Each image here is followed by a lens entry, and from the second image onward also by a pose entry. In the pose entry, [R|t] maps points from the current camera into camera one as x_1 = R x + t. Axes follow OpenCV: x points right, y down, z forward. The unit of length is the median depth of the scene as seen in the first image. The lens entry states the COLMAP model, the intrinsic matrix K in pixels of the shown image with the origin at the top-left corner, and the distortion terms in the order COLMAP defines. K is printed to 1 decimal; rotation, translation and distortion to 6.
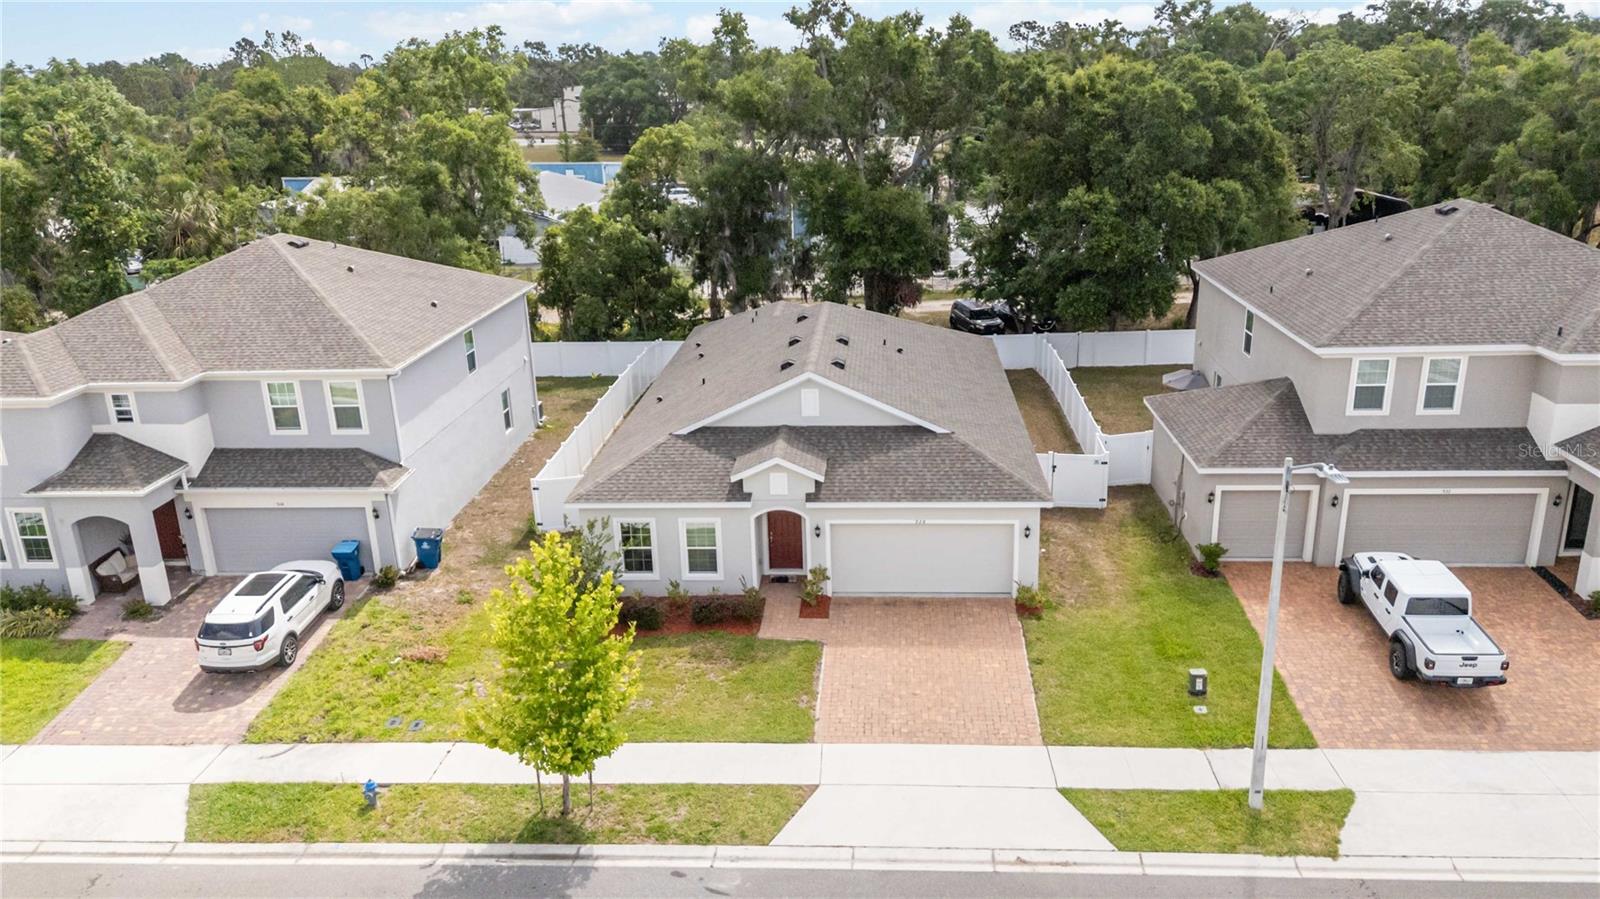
lens RADIAL K [[1158.1, 0, 794.7], [0, 1158.1, 441.8], [0, 0, 1]] dist [0.064779, -0.057523]
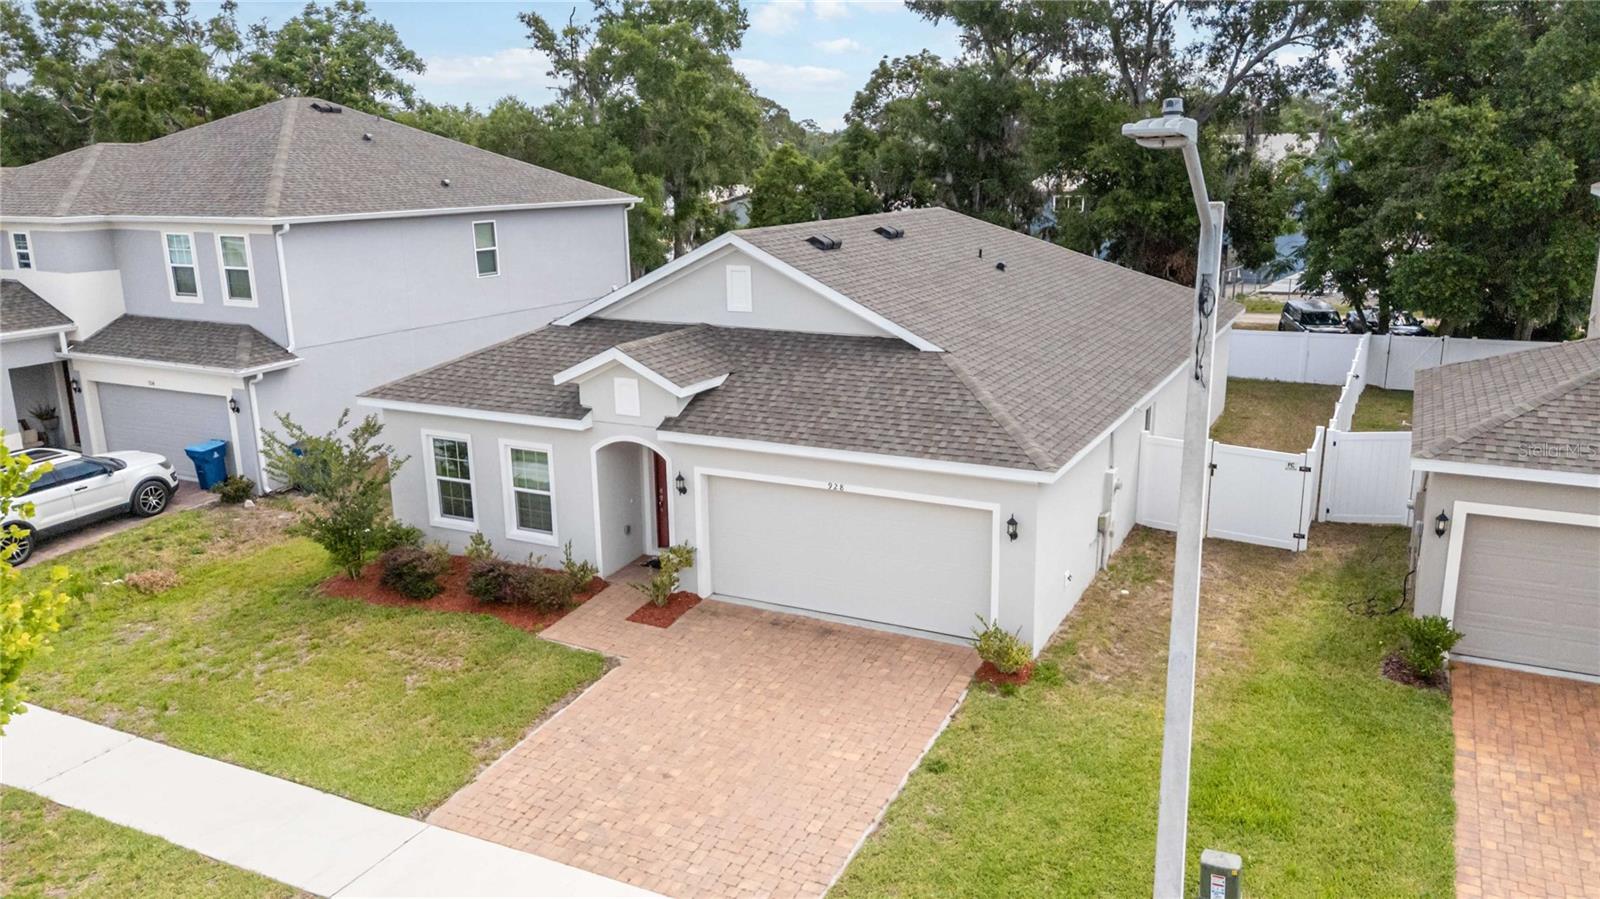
lens RADIAL K [[1158.1, 0, 813.7], [0, 1158.1, 442.2], [0, 0, 1]] dist [0.064779, -0.057523]
pose [[0.921947, 0.108986, -0.371666, 0.297441], [-0.132859, 0.990361, -0.039156, 0.068660], [0.363816, 0.085479, 0.927541, 0.450352]]
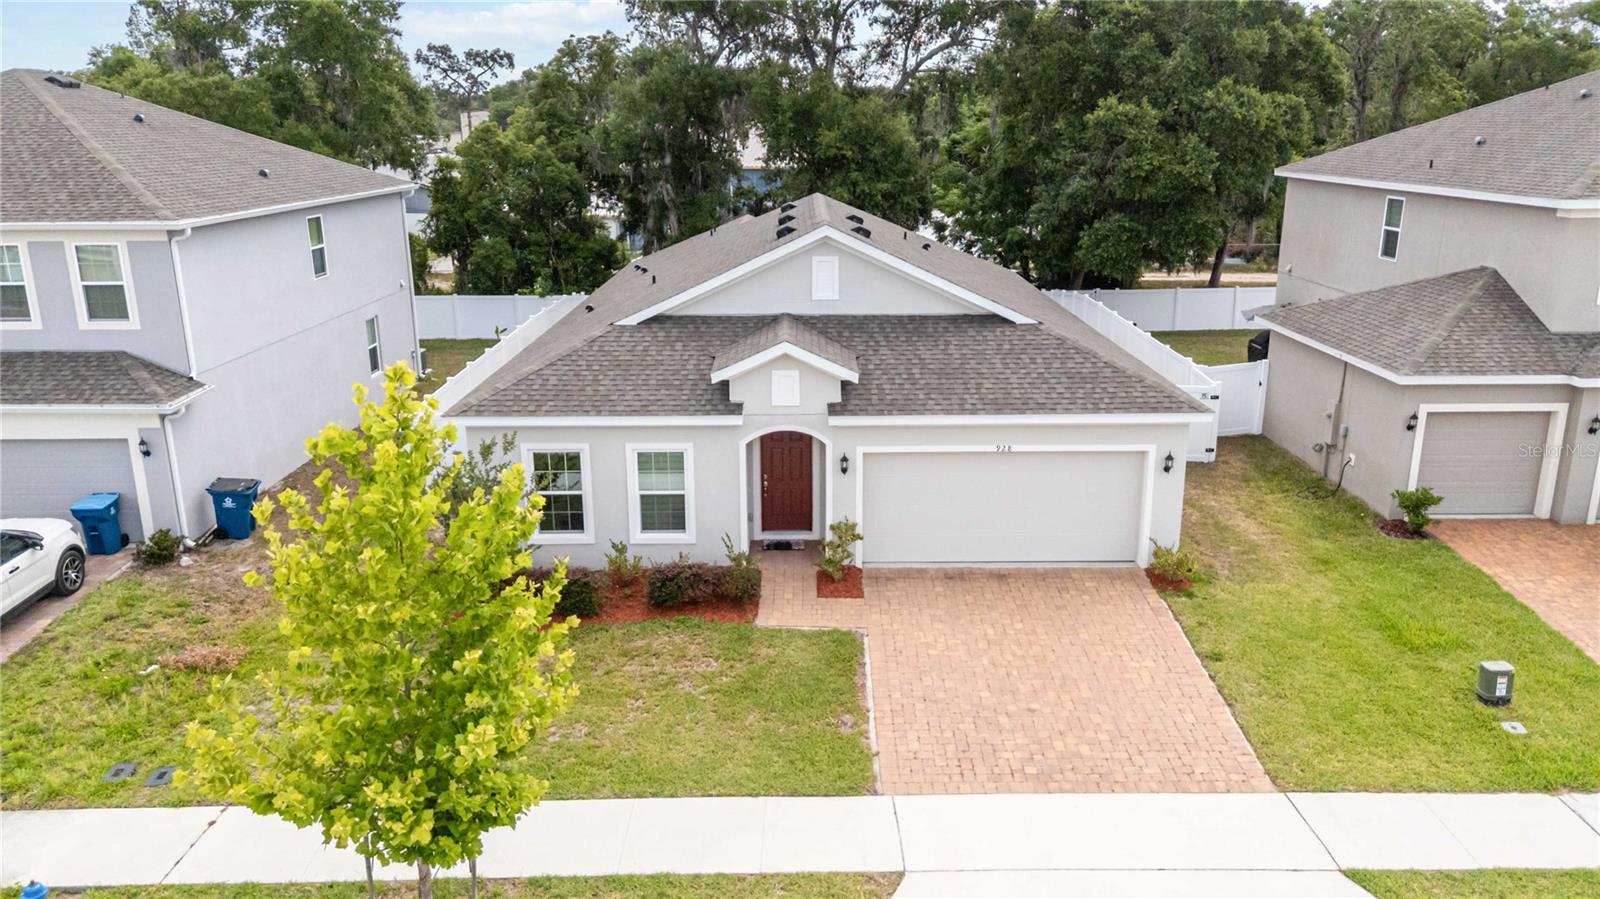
lens RADIAL K [[1158.1, 0, 791.4], [0, 1158.1, 448.3], [0, 0, 1]] dist [0.064779, -0.057523]
pose [[0.997267, 0.004217, 0.073760, -0.055635], [-0.001137, 0.999128, -0.041749, 0.093026], [-0.073872, 0.041551, 0.996402, 0.350395]]
